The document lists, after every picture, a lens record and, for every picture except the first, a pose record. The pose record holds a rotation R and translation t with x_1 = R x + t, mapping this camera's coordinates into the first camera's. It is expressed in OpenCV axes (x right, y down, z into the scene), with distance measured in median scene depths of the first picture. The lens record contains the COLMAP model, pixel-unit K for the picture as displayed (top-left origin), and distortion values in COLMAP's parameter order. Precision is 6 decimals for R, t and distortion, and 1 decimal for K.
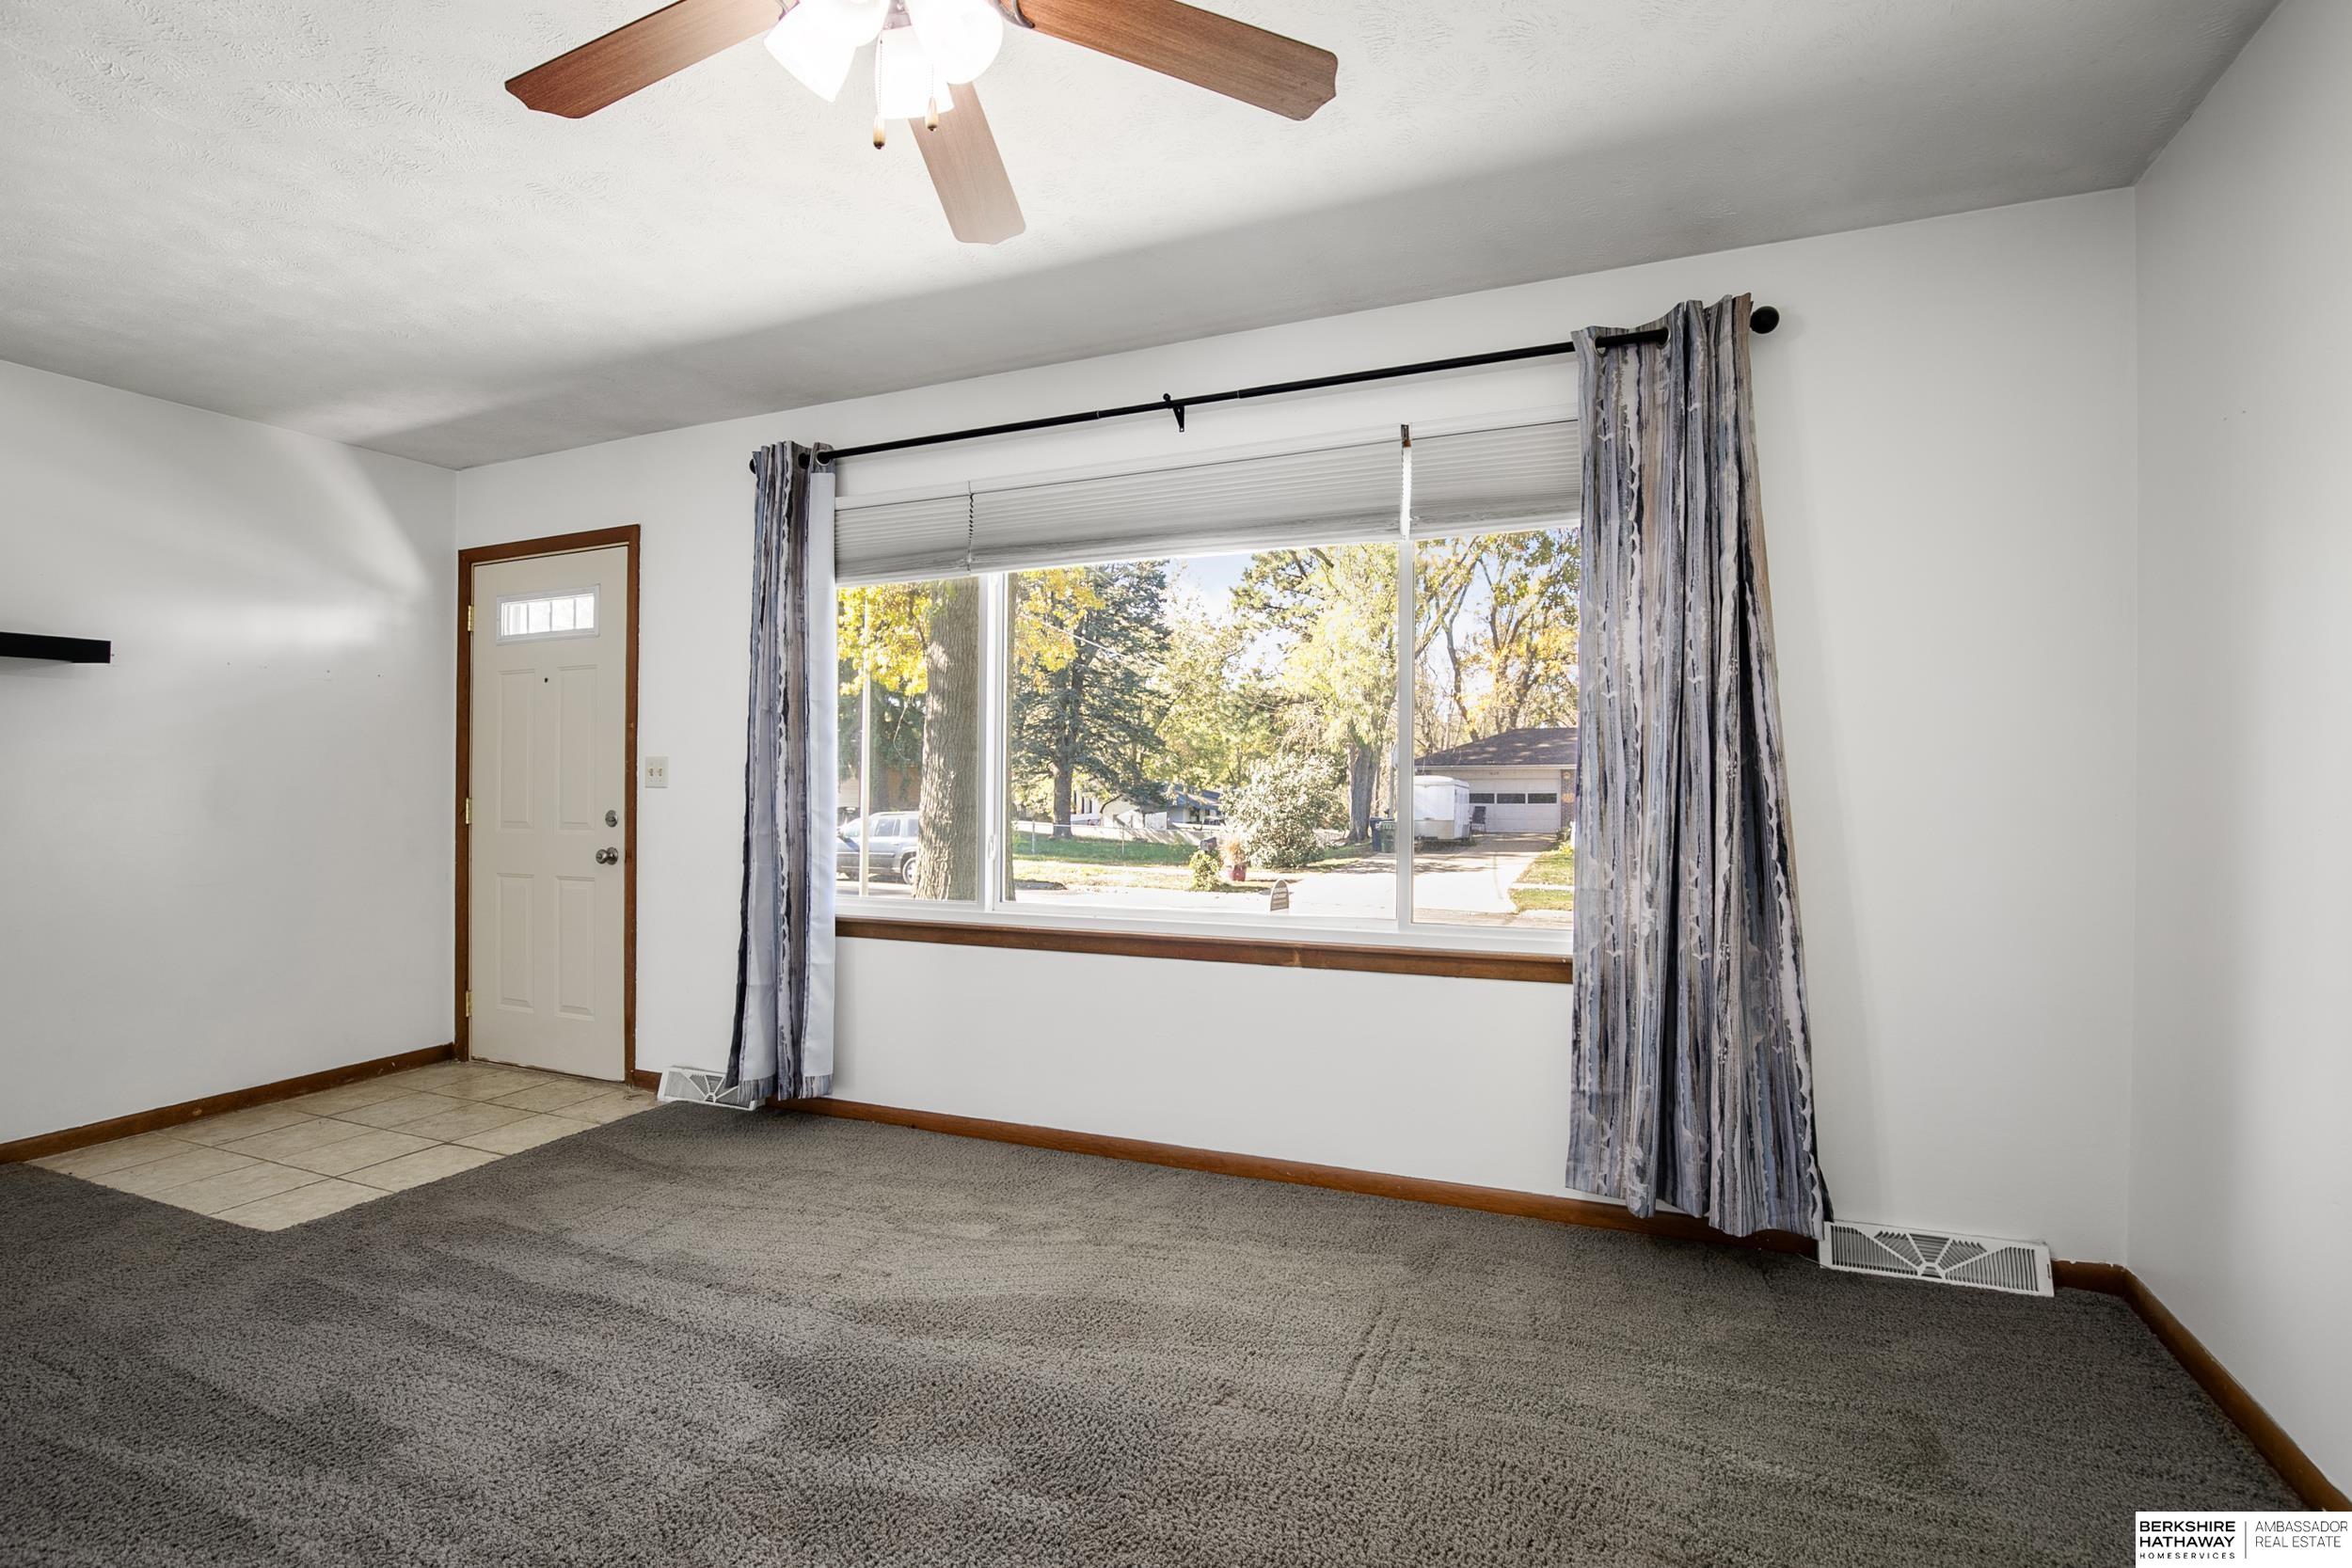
lens RADIAL K [[1075.9, 0, 1191.4], [0, 1075.9, 784.6], [0, 0, 1]] dist [0.004591, -0.001546]
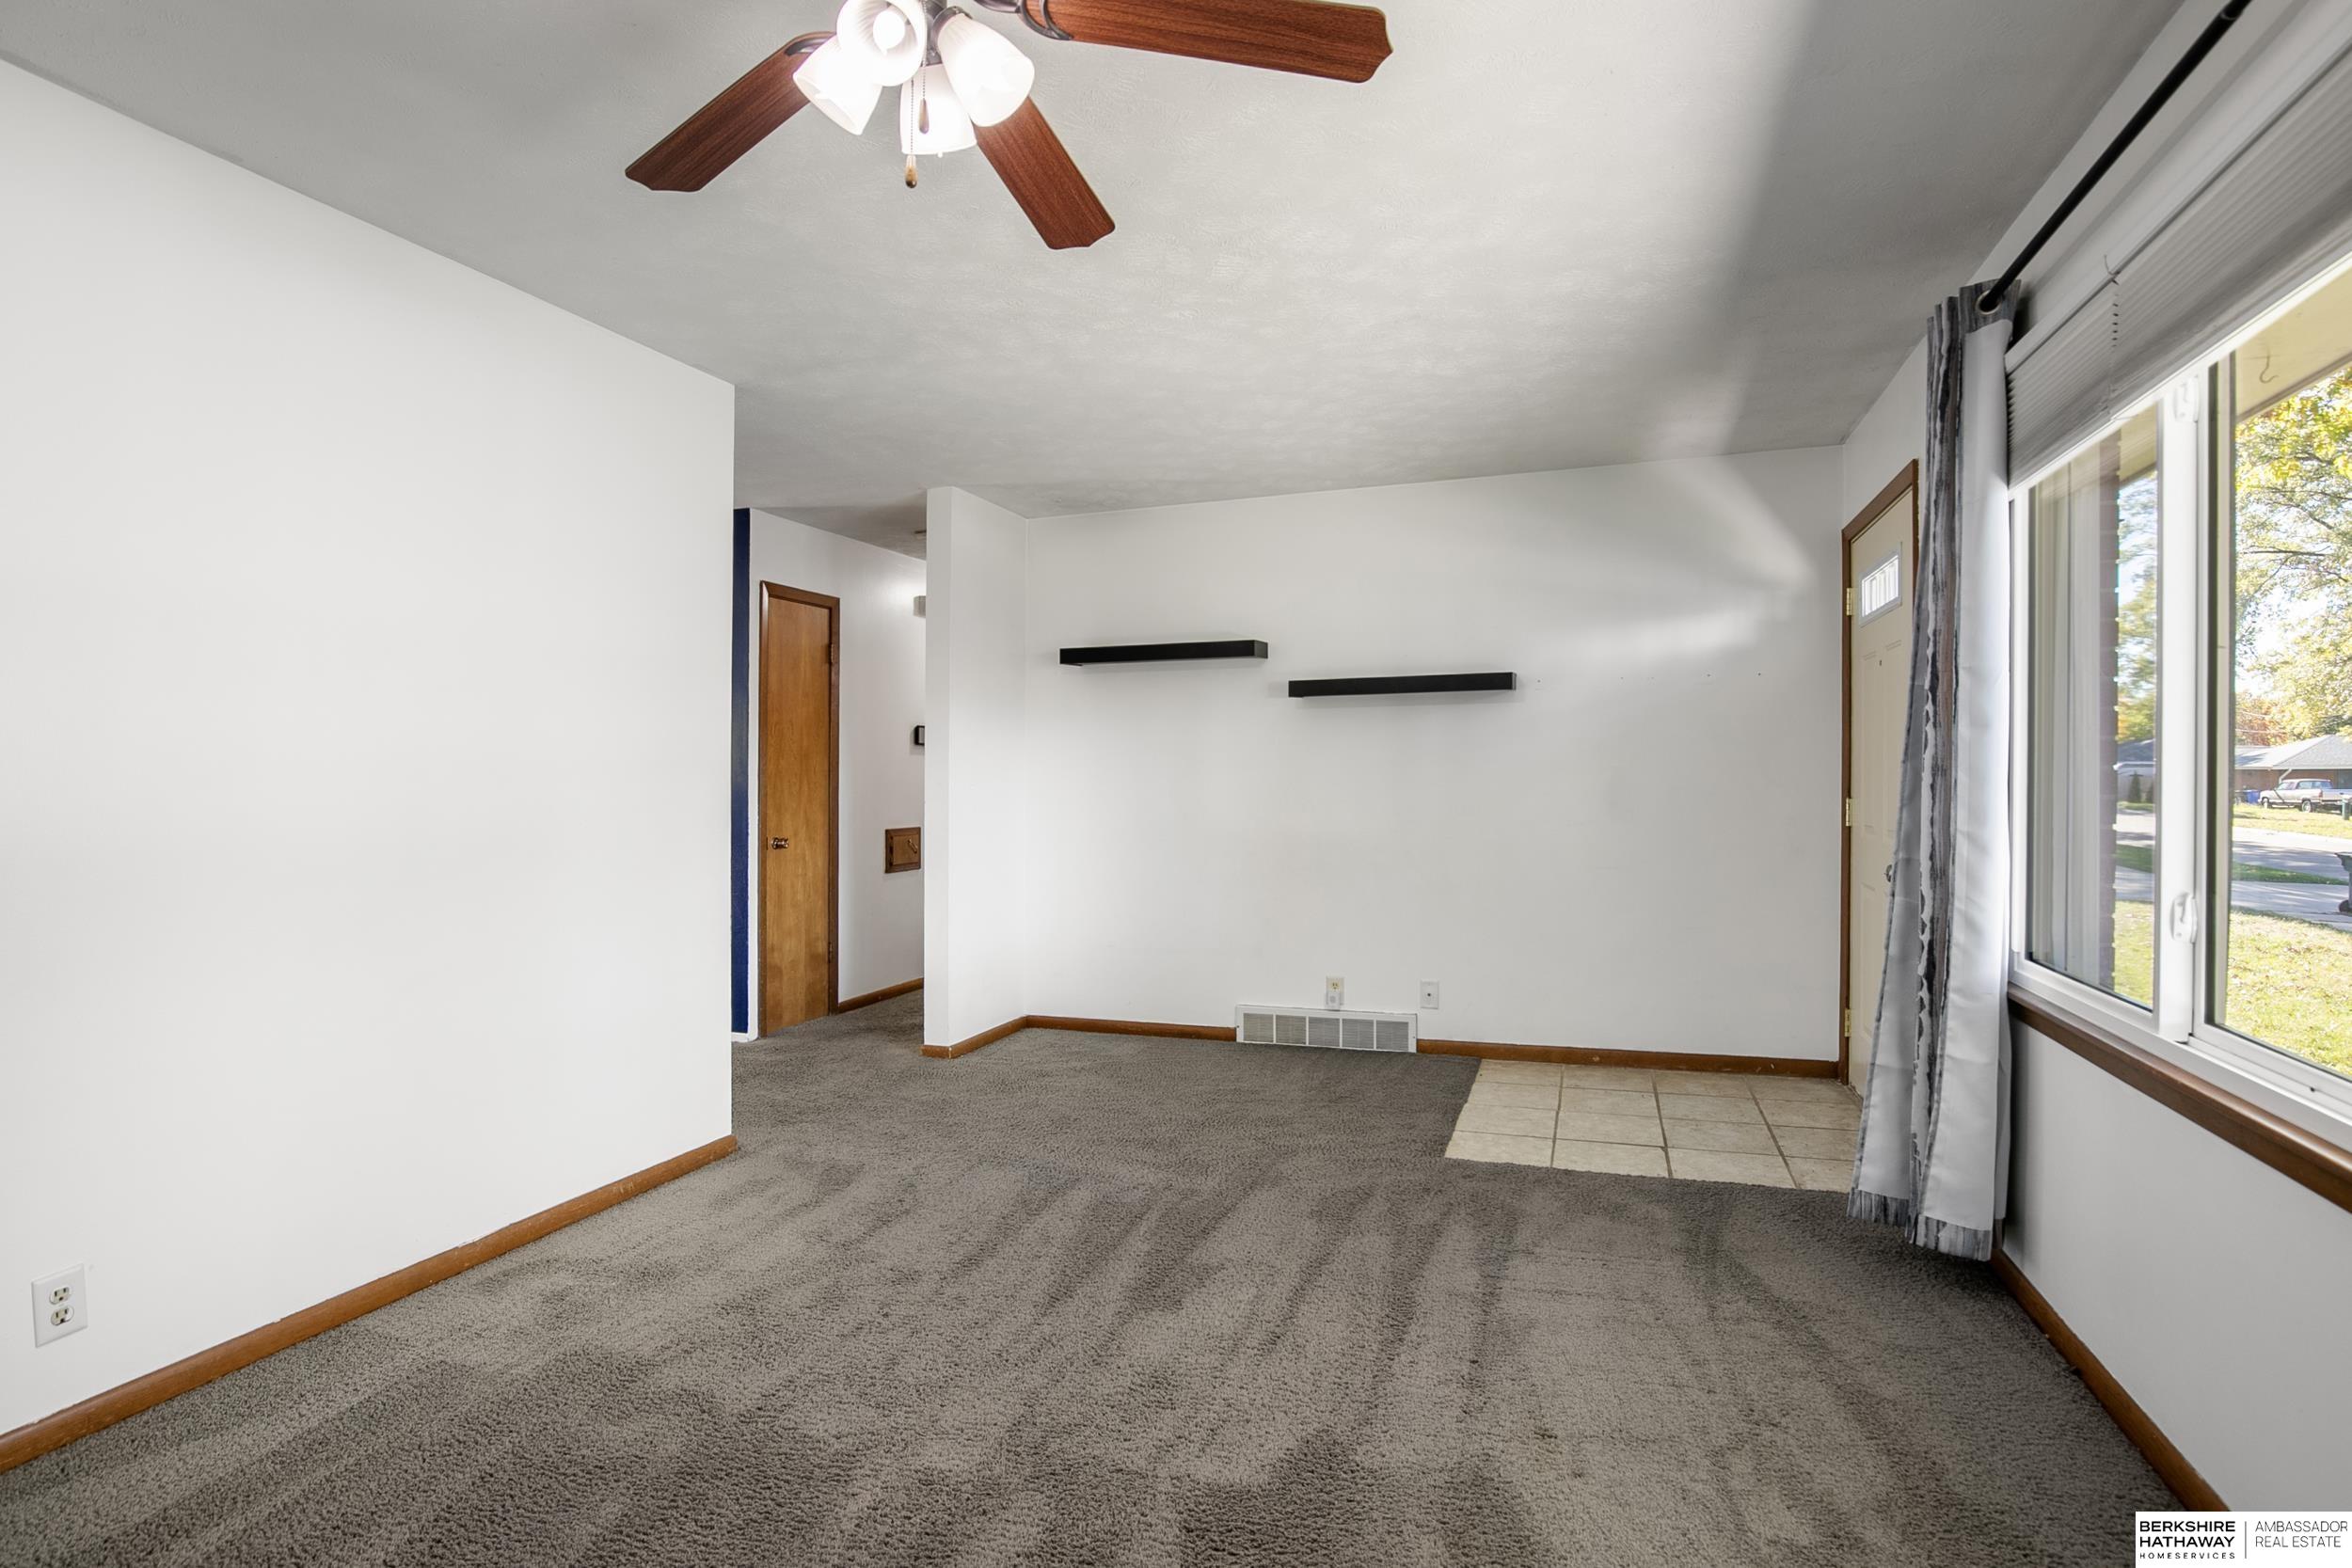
lens RADIAL K [[1153.9, 0, 1182.6], [0, 1153.9, 760.7], [0, 0, 1]] dist [-0.017528, 0.001998]
pose [[0.109784, -0.010241, -0.993903, 0.346637], [0.000858, 0.999948, -0.010209, -0.014177], [0.993955, 0.000268, 0.109787, 0.487519]]
